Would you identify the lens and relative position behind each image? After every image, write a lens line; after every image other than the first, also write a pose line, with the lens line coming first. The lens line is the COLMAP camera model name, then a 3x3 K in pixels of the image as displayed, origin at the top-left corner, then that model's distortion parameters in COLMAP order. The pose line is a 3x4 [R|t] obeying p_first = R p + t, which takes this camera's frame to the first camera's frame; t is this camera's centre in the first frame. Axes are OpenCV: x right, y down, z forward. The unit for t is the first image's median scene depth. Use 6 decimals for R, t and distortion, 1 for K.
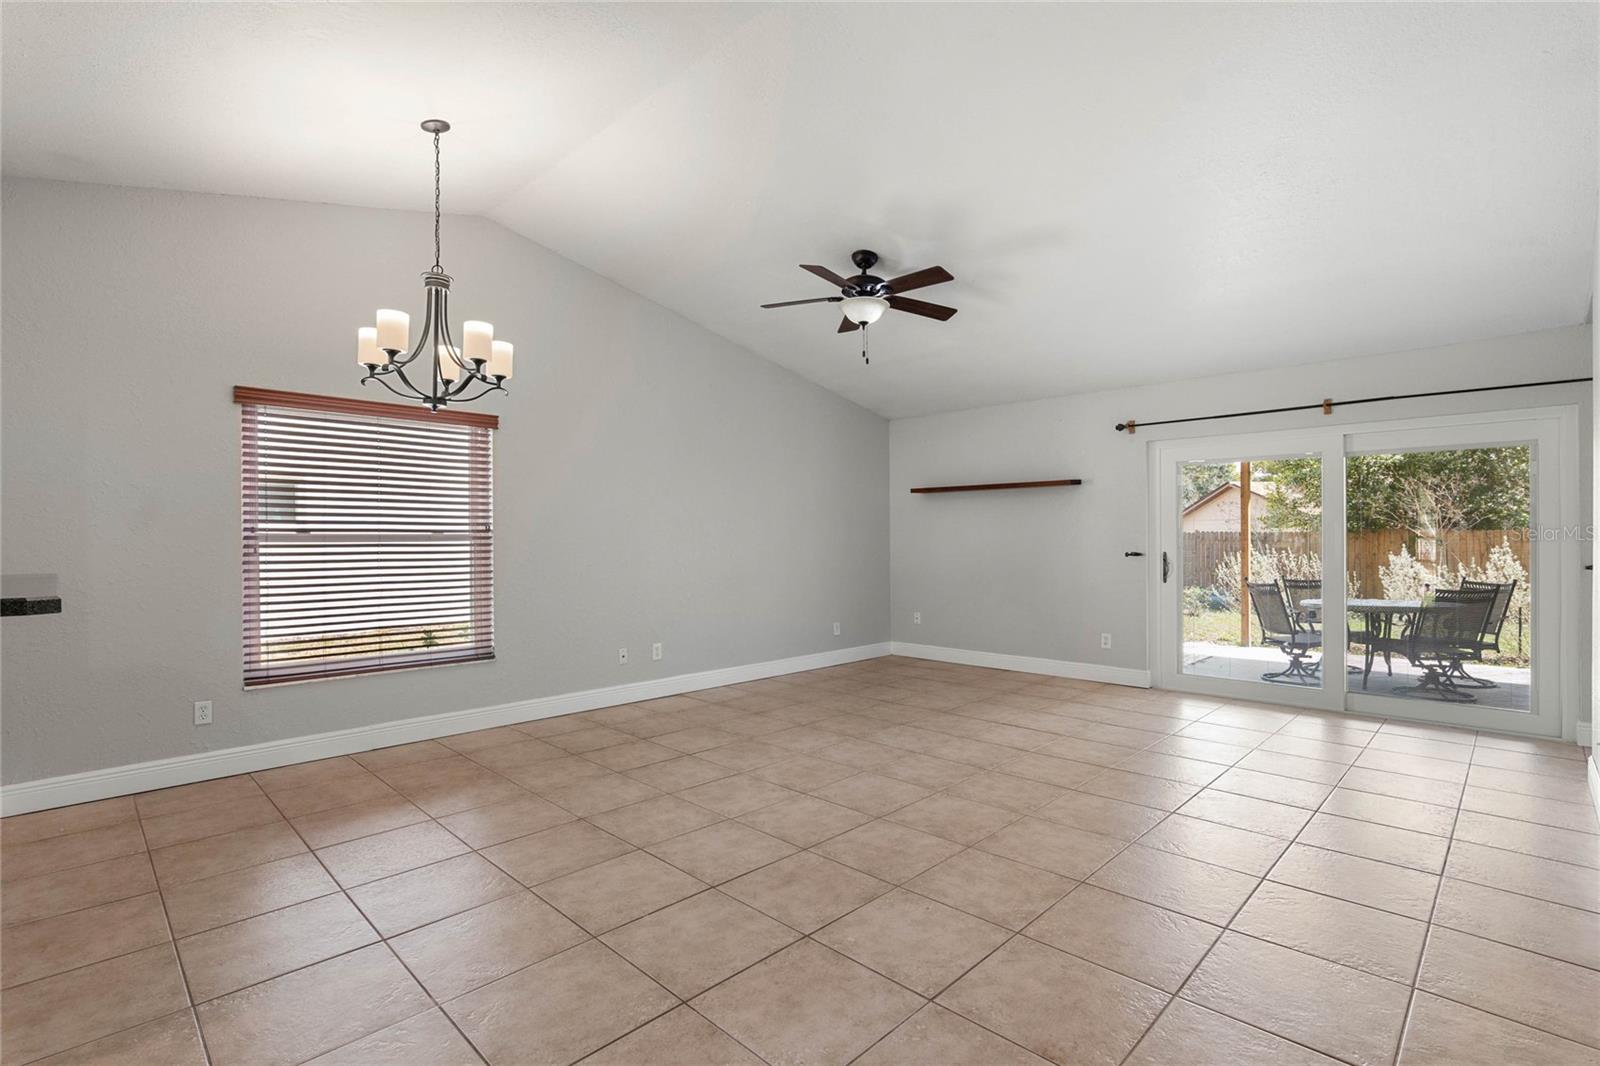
lens RADIAL K [[743.7, 0, 806.8], [0, 743.7, 534.9], [0, 0, 1]] dist [-0.024062, 0.005951]
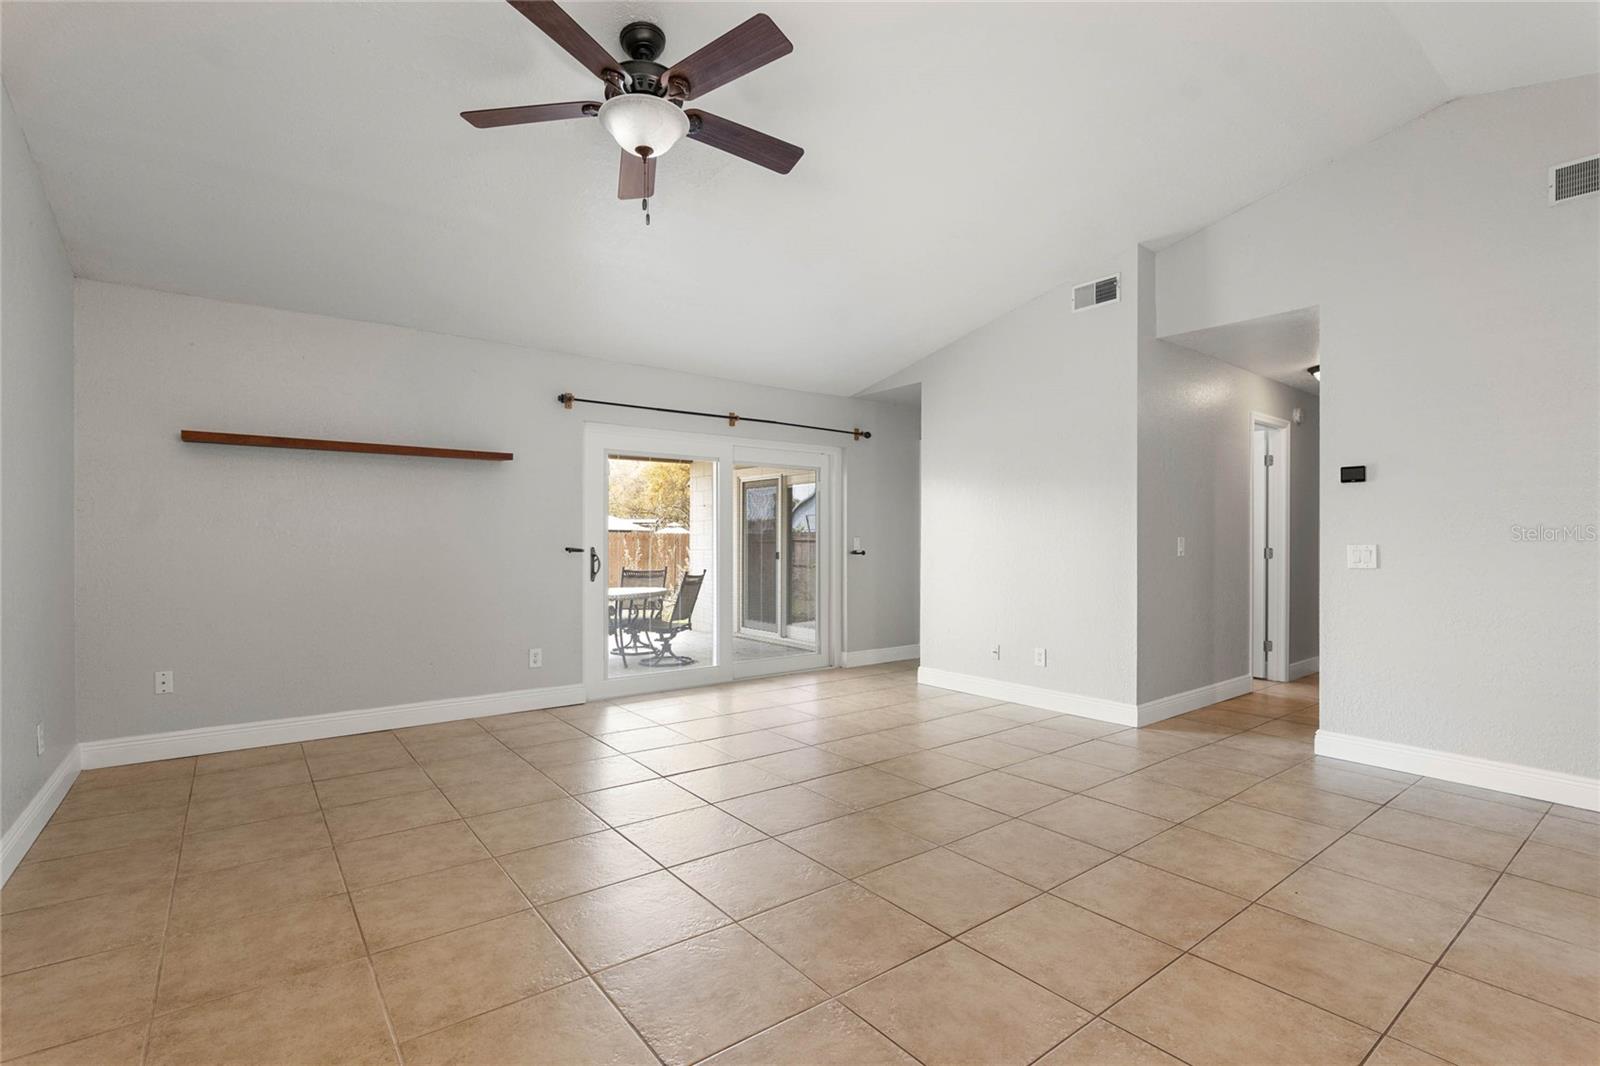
lens RADIAL K [[743.7, 0, 806.8], [0, 743.7, 534.9], [0, 0, 1]] dist [-0.024062, 0.005951]
pose [[0.138529, 0.009735, 0.990311, -0.587182], [-0.006865, 0.999937, -0.008869, 0.023100], [-0.990335, -0.005570, 0.138587, 0.978336]]
